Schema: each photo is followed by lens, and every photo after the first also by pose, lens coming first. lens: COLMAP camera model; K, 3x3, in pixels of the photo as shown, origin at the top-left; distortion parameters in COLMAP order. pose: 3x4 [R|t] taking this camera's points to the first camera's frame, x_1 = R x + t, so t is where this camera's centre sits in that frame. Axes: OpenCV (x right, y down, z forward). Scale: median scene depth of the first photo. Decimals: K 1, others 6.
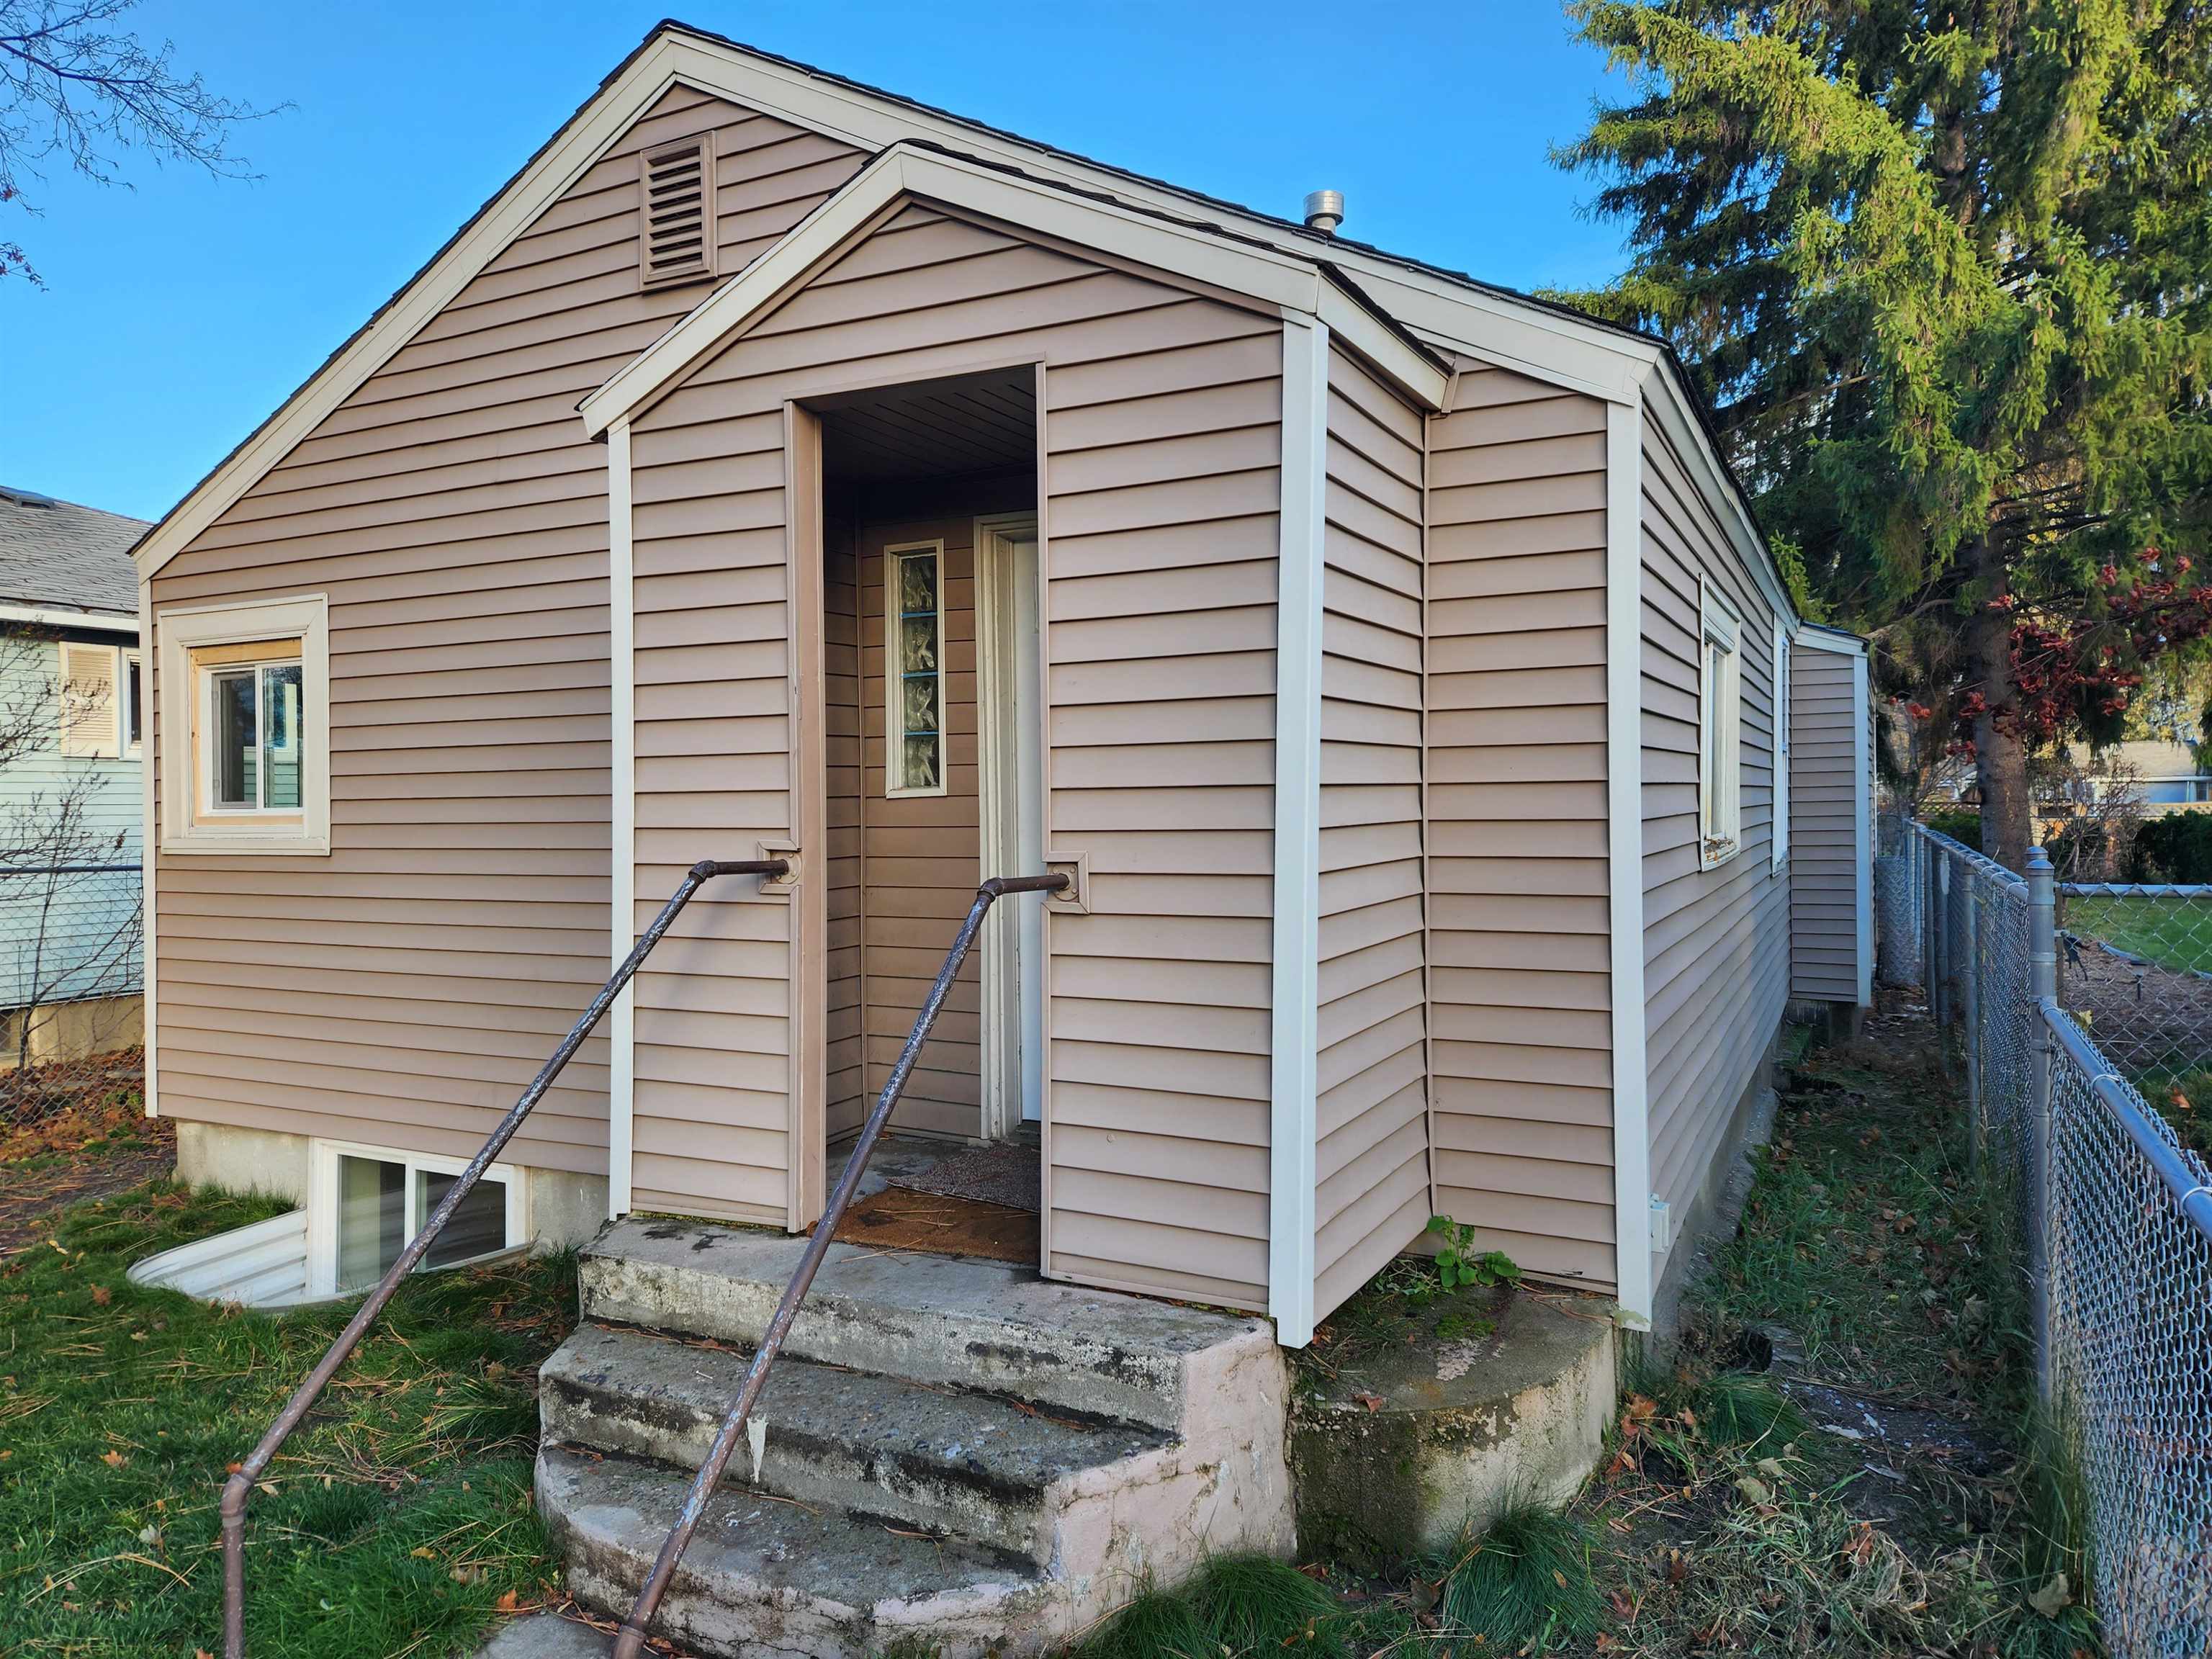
lens RADIAL K [[1480.3, 0, 1104.3], [0, 1480.3, 799.0], [0, 0, 1]] dist [0.080505, -0.069136]
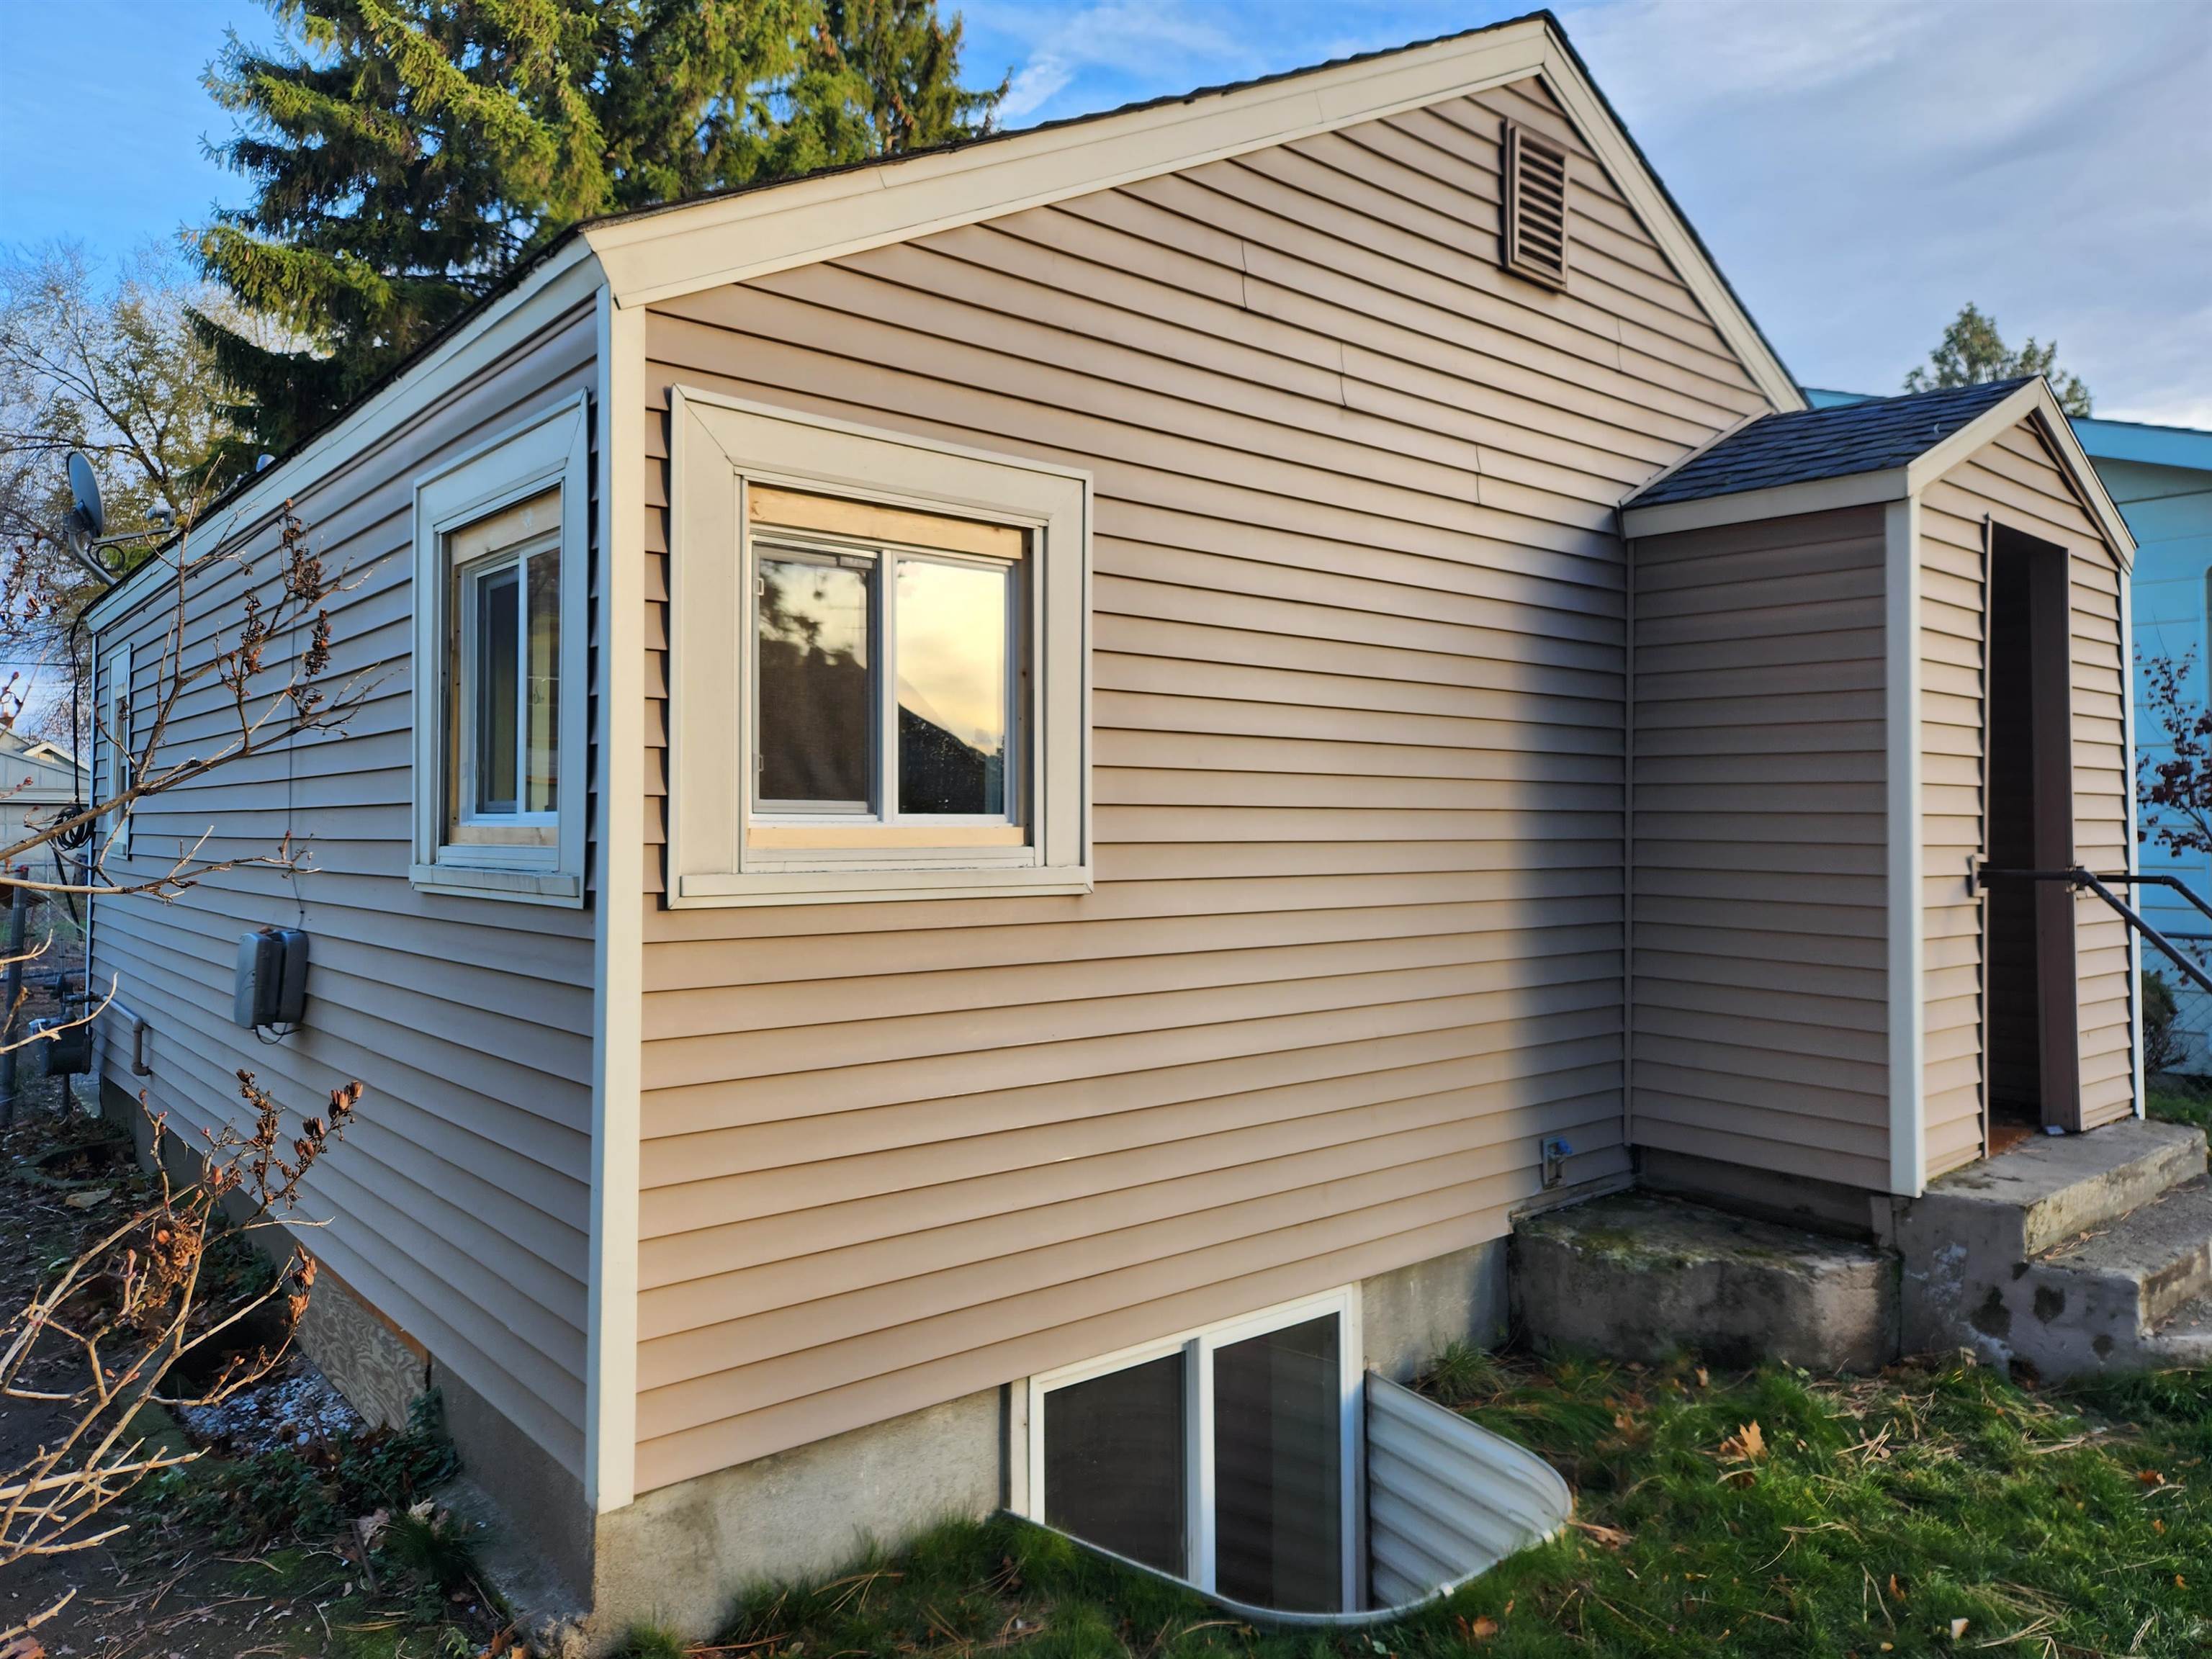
lens RADIAL K [[1480.3, 0, 1104.3], [0, 1480.3, 799.0], [0, 0, 1]] dist [0.080505, -0.069136]
pose [[0.372602, 0.032278, 0.927430, -1.884447], [-0.007177, 0.999465, -0.031901, 0.030934], [-0.927963, 0.005230, 0.372635, 1.339801]]
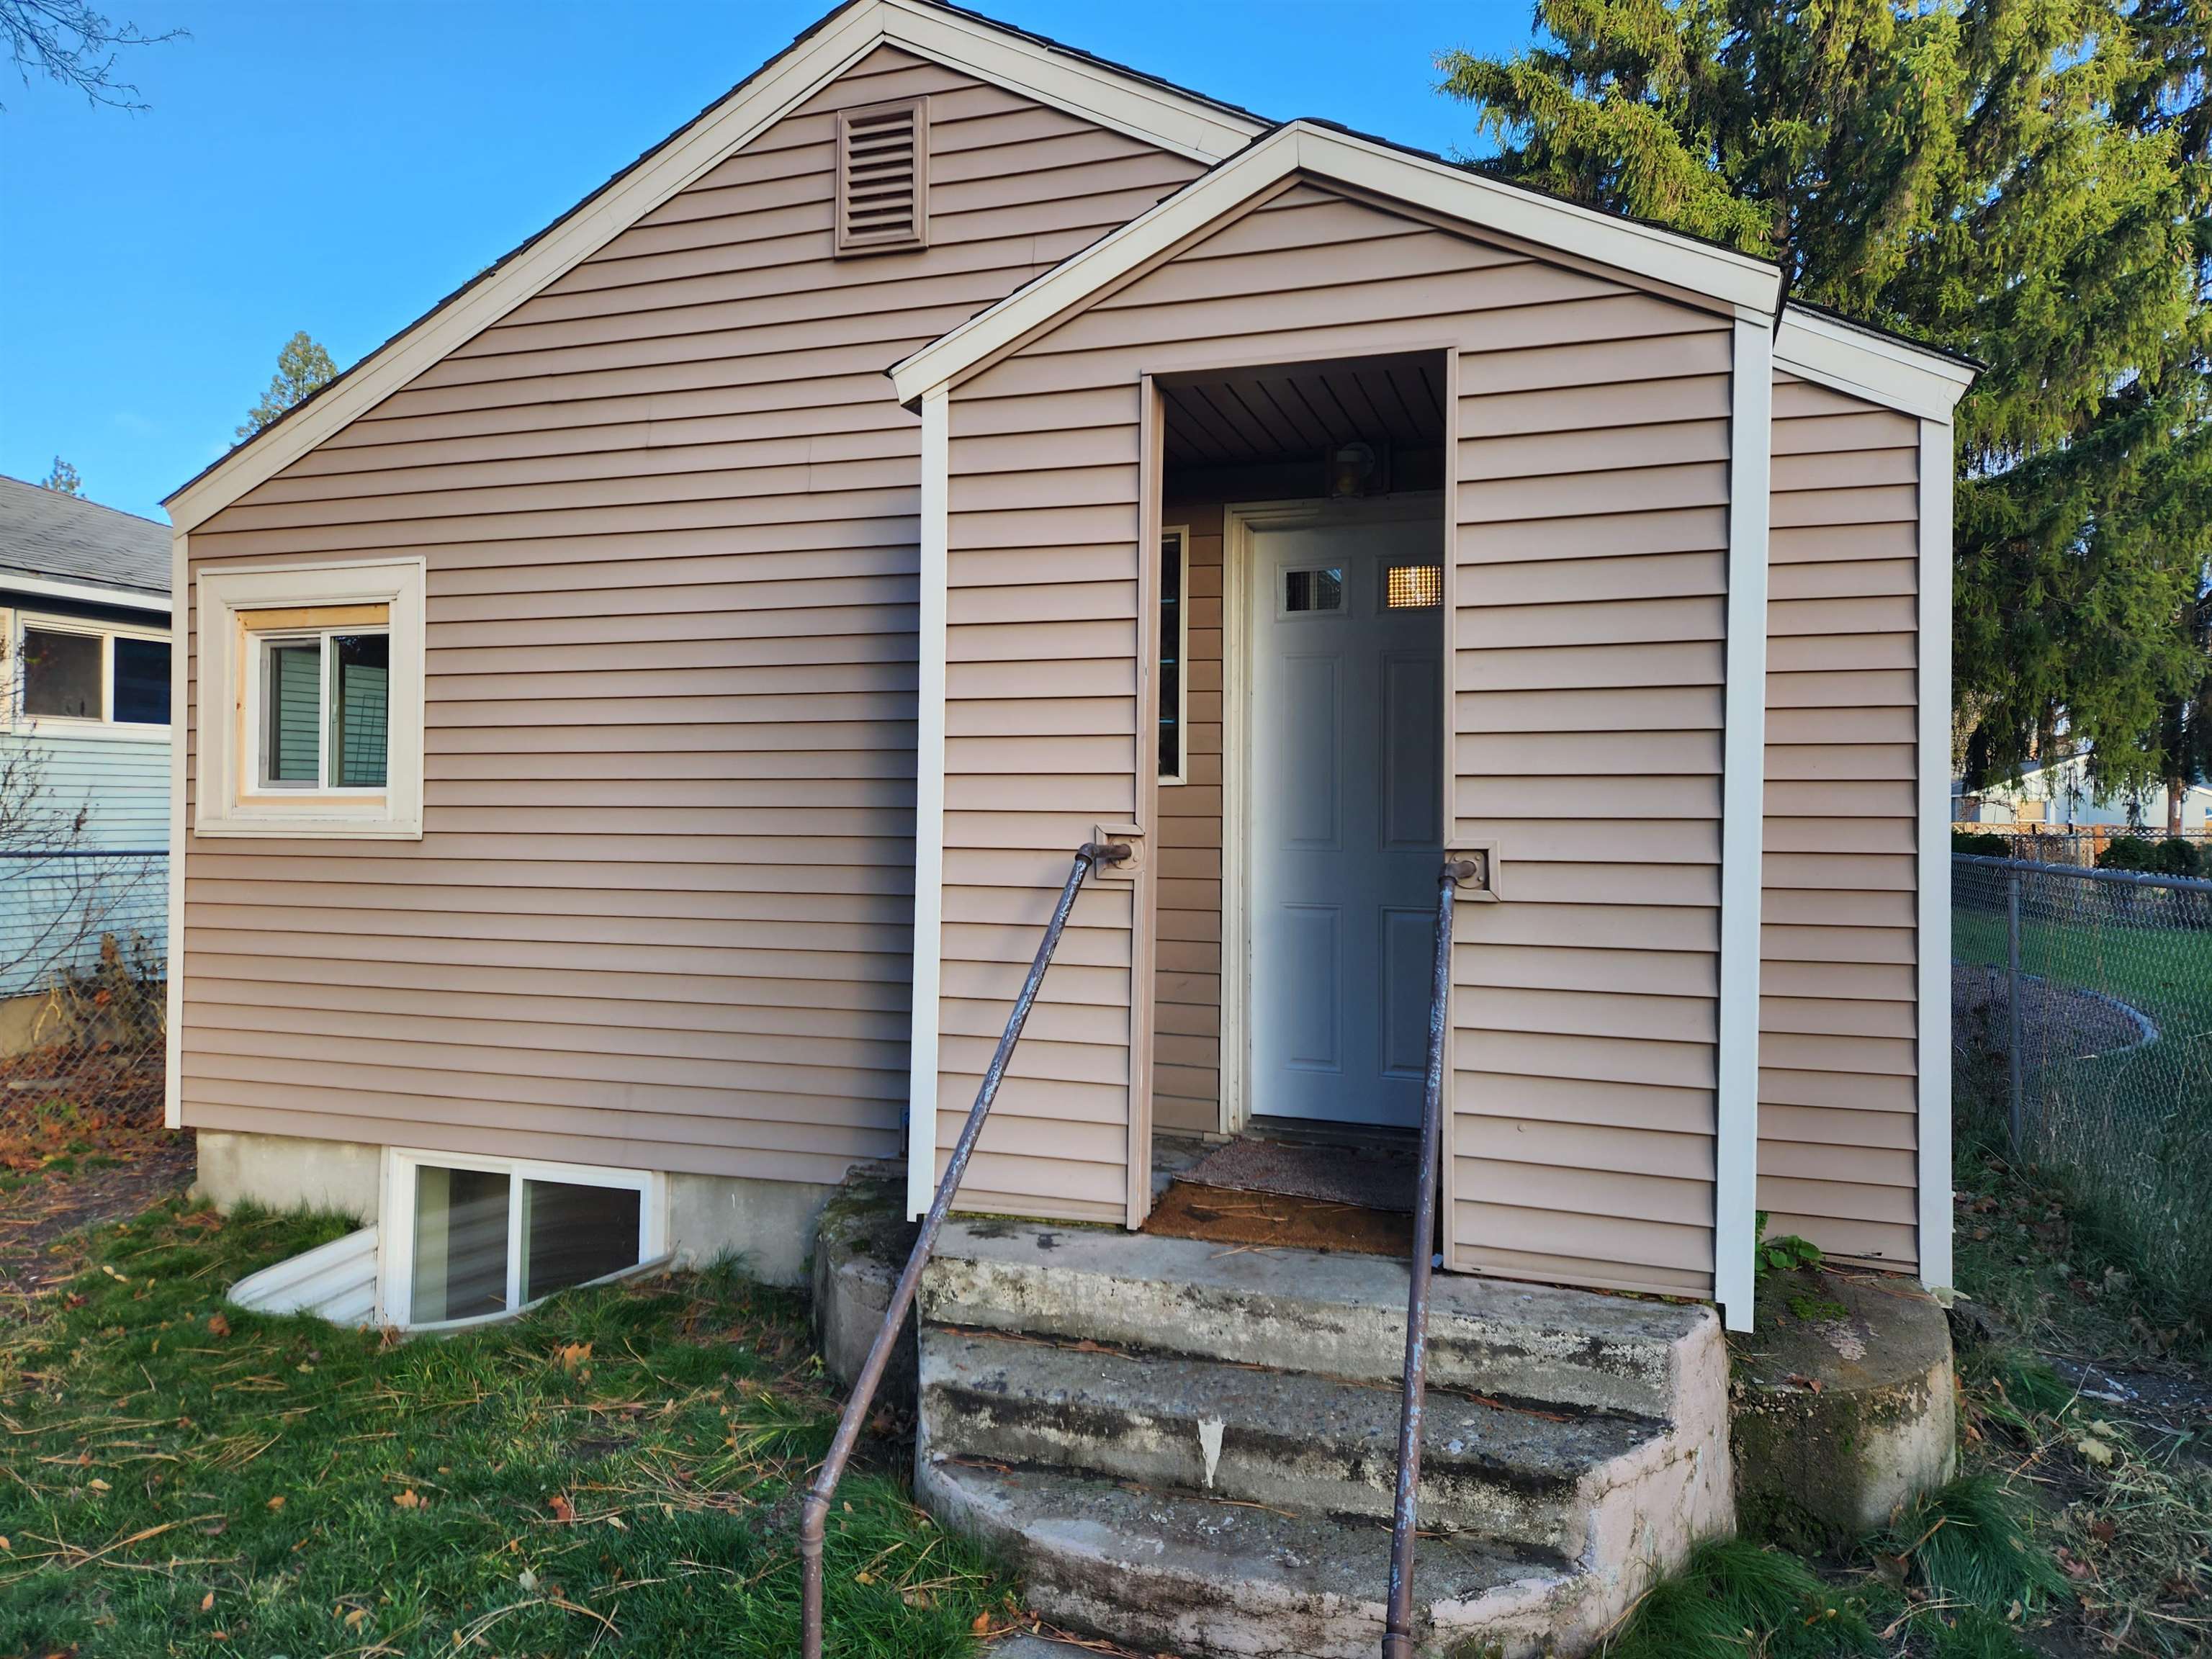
lens RADIAL K [[1468.7, 0, 1101.0], [0, 1468.7, 785.9], [0, 0, 1]] dist [0.085673, -0.077529]
pose [[0.988763, 0.019897, 0.148162, -0.415481], [-0.017837, 0.999725, -0.015217, 0.019347], [-0.148425, 0.012403, 0.988846, 0.055503]]
